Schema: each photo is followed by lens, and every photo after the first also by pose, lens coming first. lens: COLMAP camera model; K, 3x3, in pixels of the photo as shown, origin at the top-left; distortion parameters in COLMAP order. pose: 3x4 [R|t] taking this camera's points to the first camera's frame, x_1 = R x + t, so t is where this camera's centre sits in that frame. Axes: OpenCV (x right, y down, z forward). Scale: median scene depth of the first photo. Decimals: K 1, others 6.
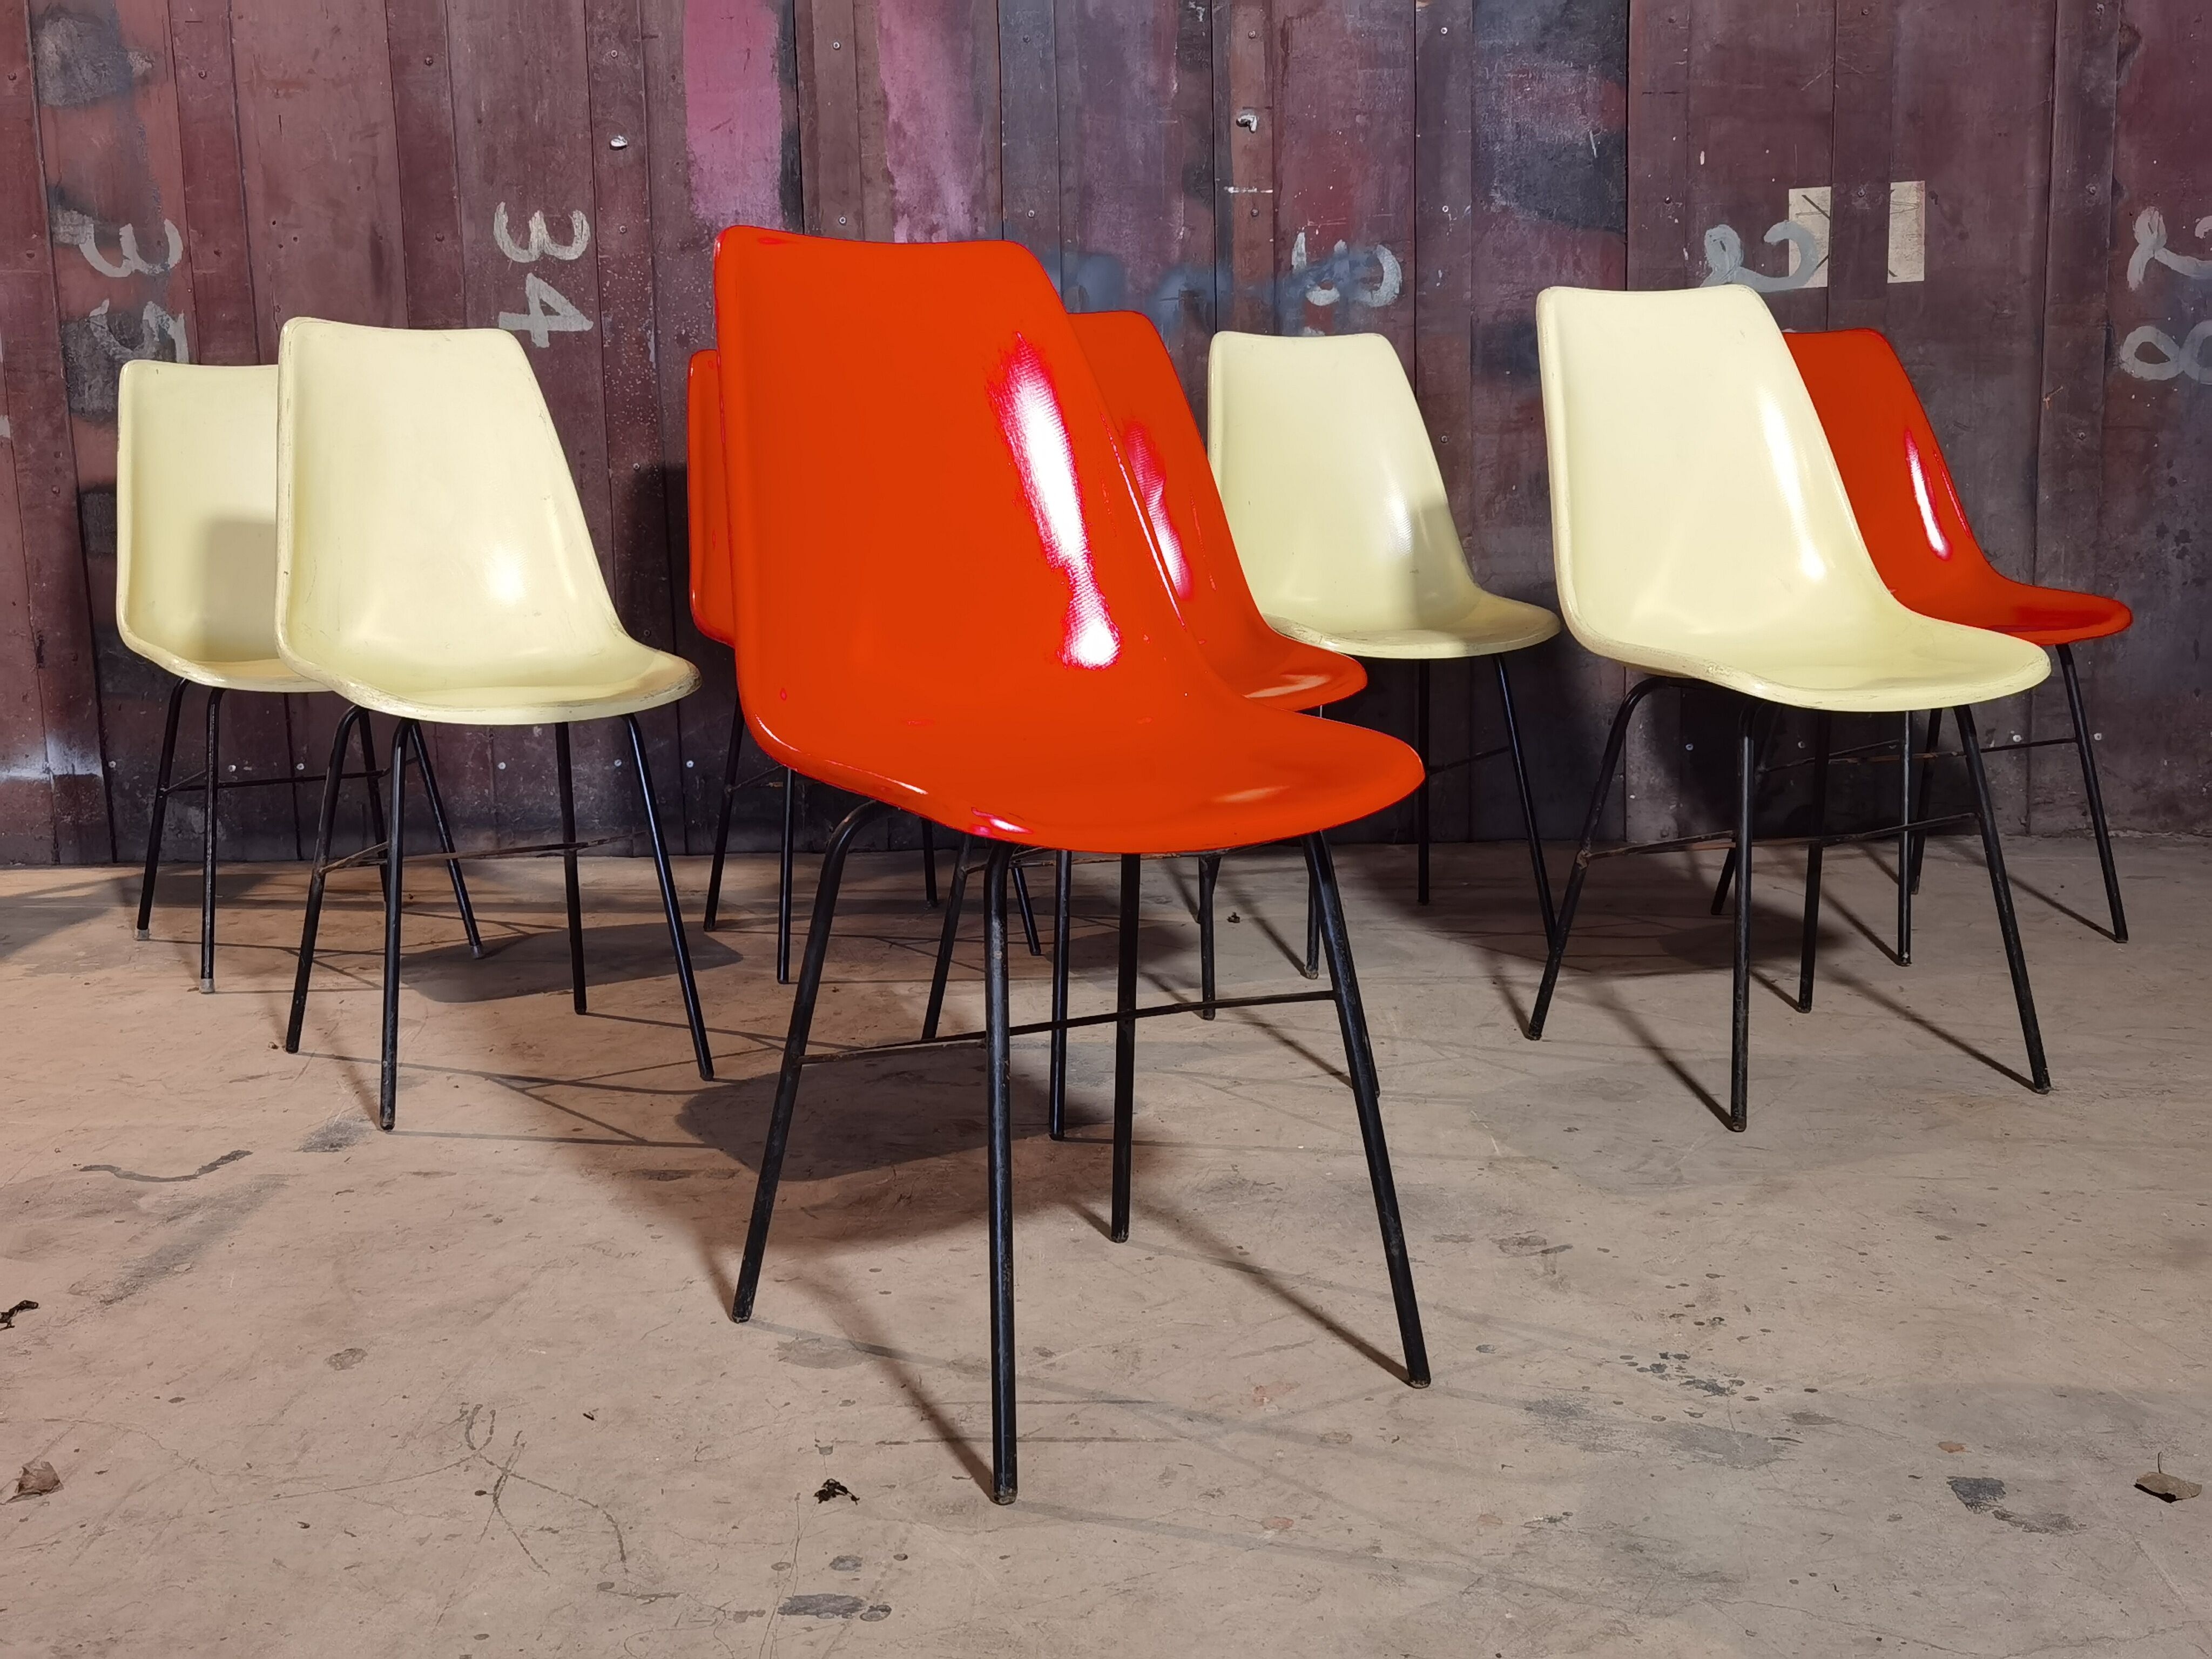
lens RADIAL K [[2531.6, 0, 1107.1], [0, 2531.6, 836.2], [0, 0, 1]] dist [-0.048592, 0.227283]
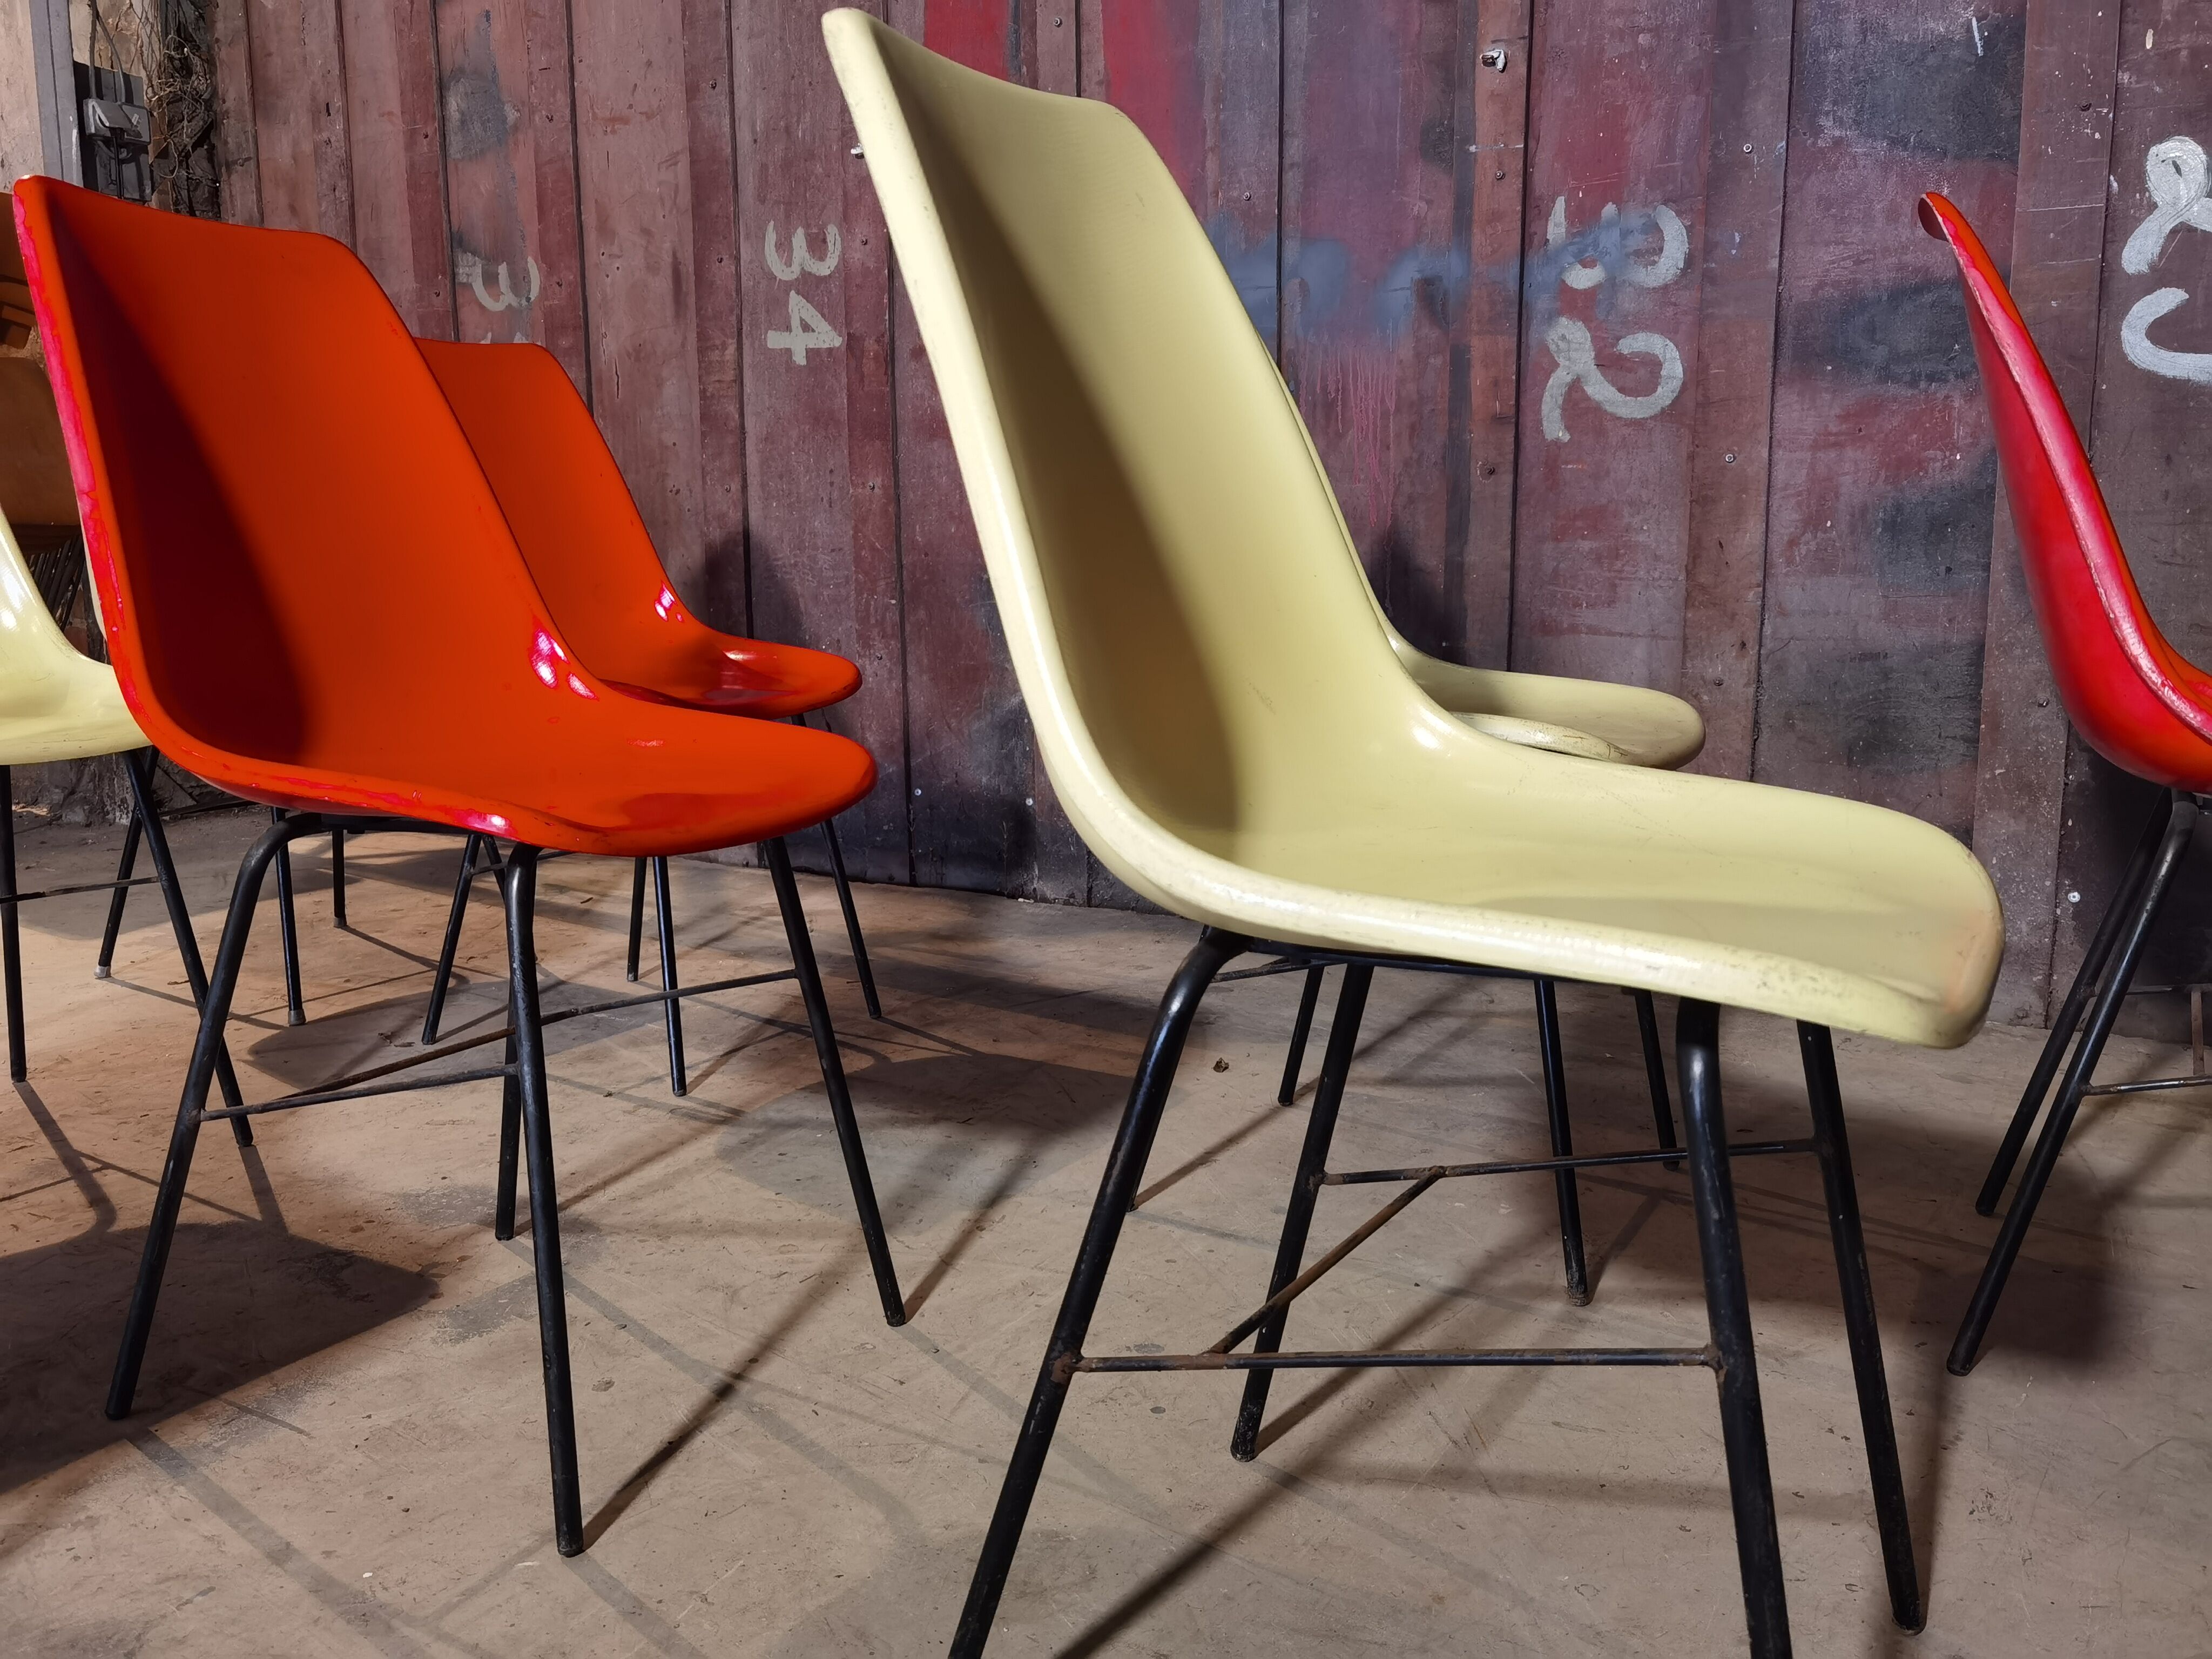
lens RADIAL K [[1793.2, 0, 1102.1], [0, 1793.2, 781.3], [0, 0, 1]] dist [0.005772, 0.038217]
pose [[0.874306, 0.086856, -0.477541, 0.237554], [-0.081619, 0.996158, 0.031752, -0.063108], [0.478464, 0.011215, 0.878035, 0.442909]]
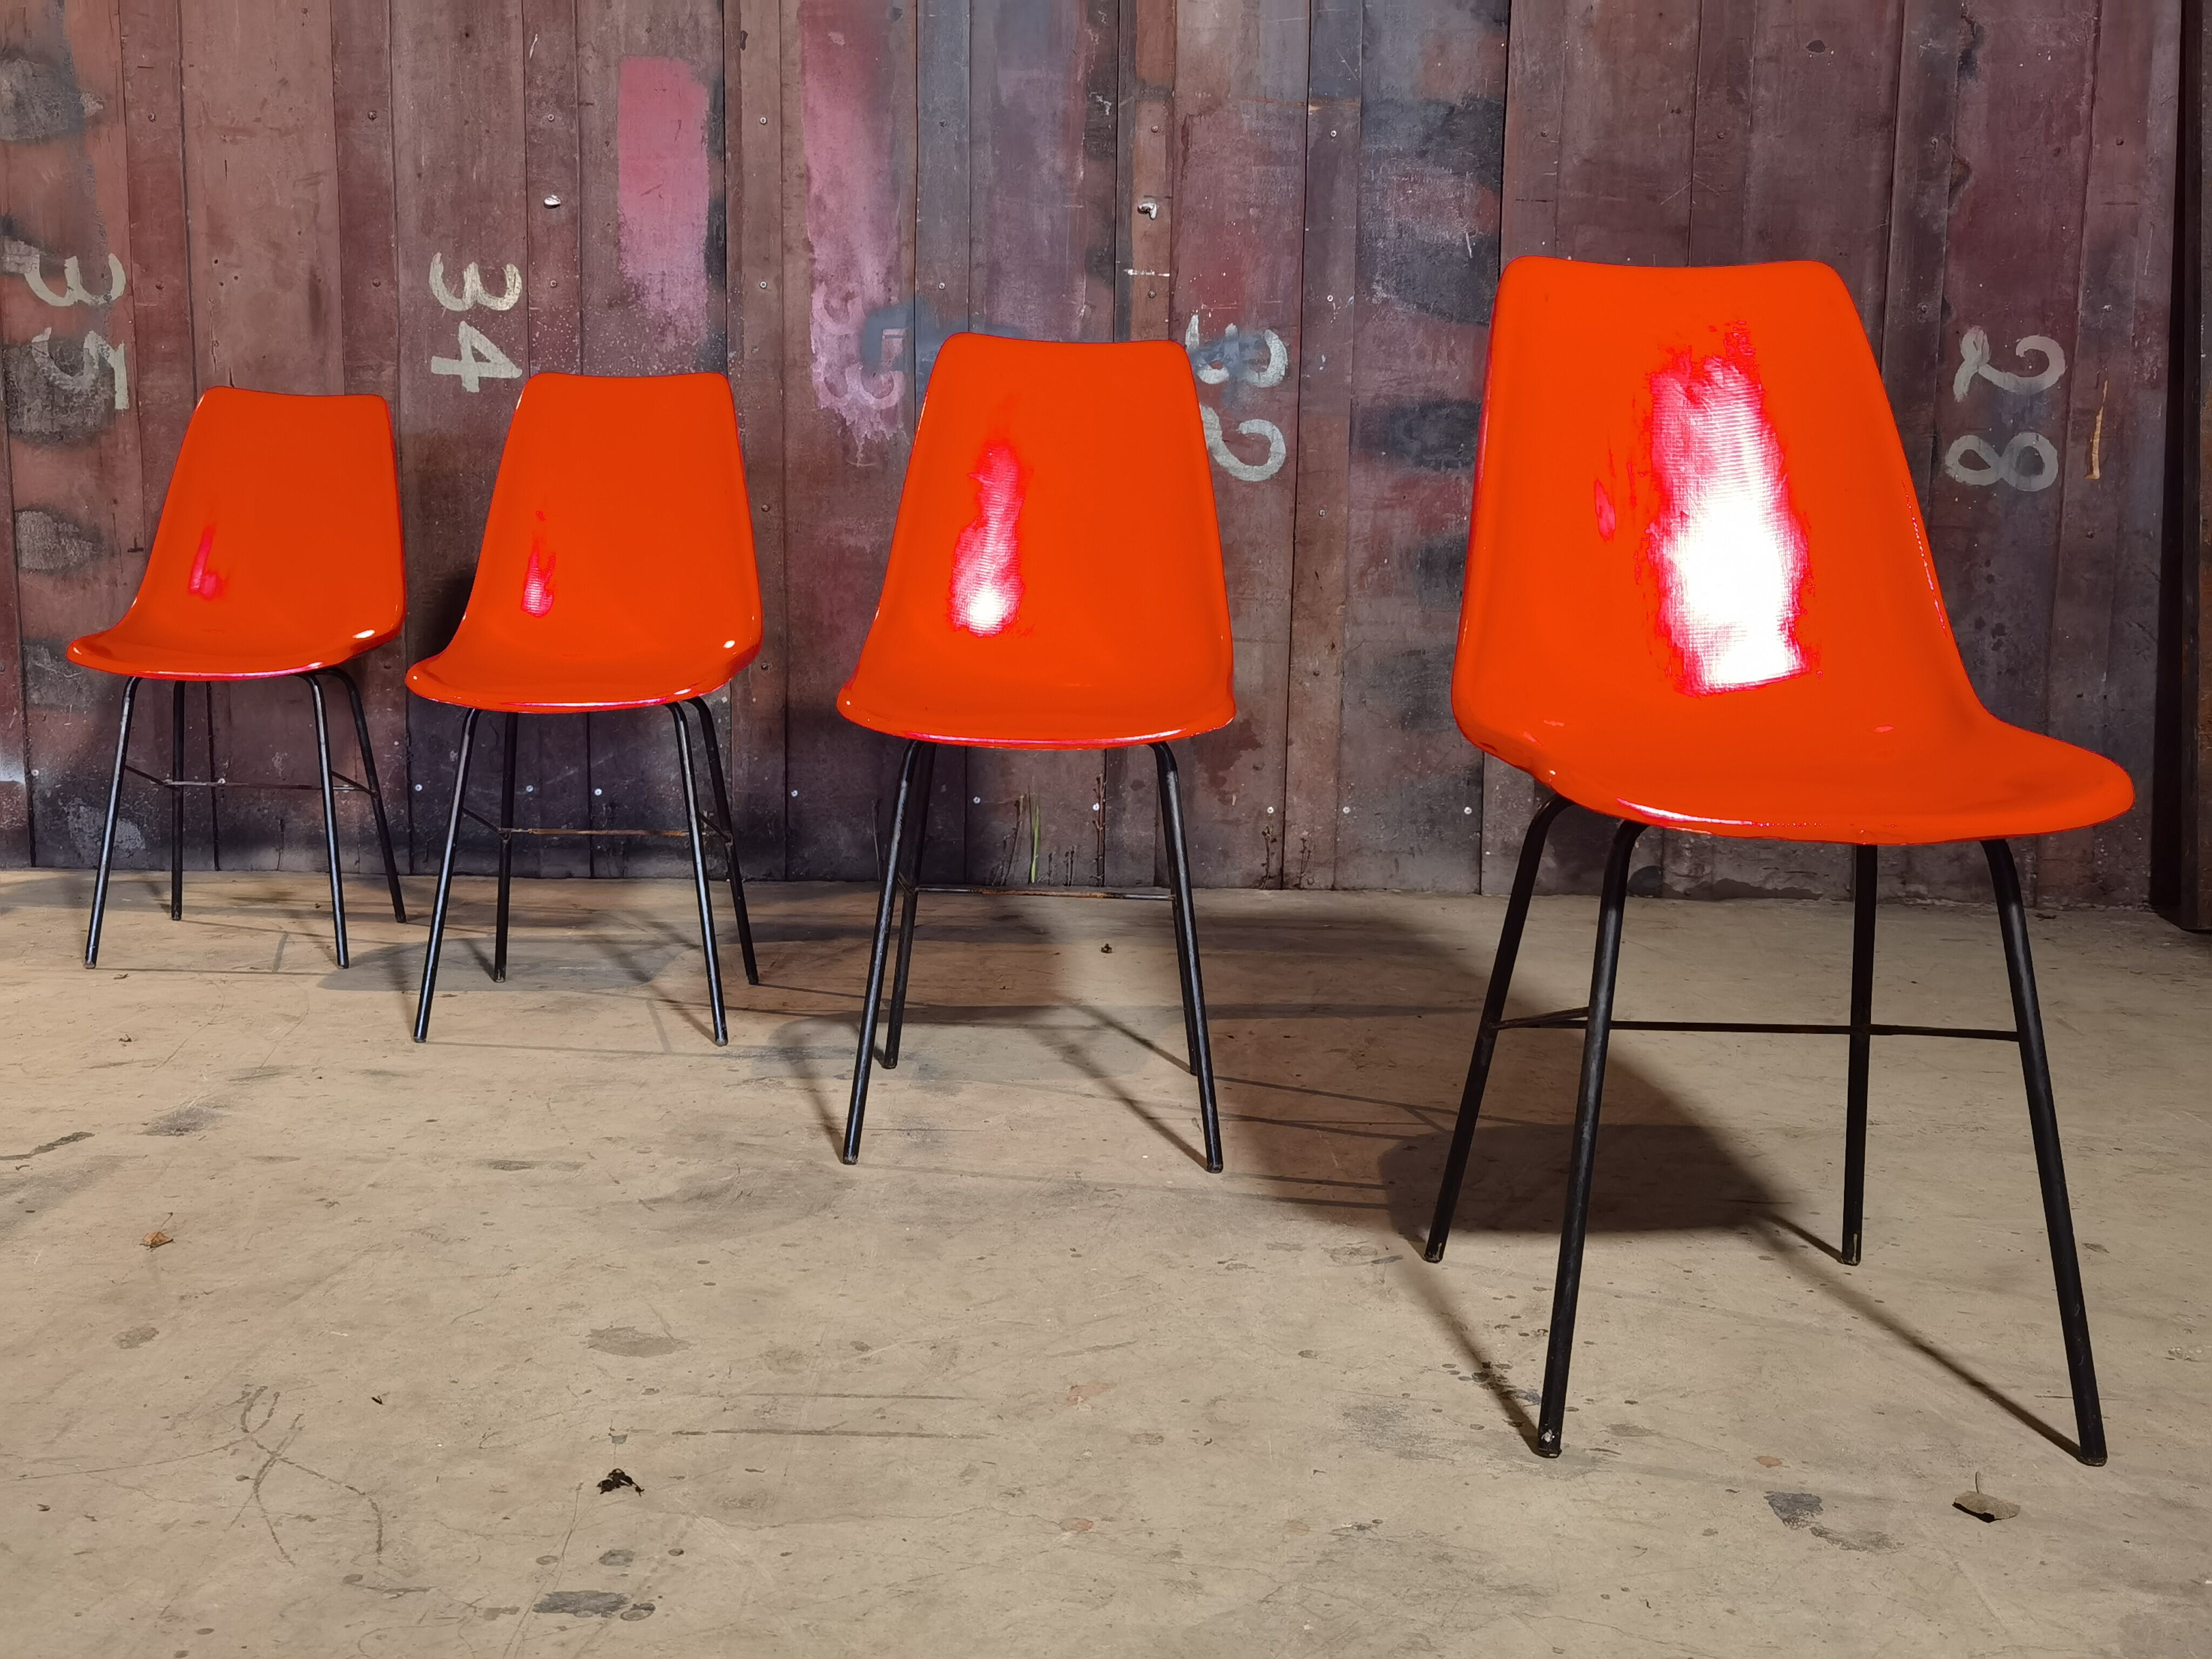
lens RADIAL K [[2261.0, 0, 1133.8], [0, 2261.0, 844.6], [0, 0, 1]] dist [-0.034580, 0.173719]
pose [[0.998522, 0.034101, 0.042326, 0.018420], [-0.032703, 0.998911, -0.033290, 0.017349], [-0.043415, 0.031857, 0.998549, 0.055796]]
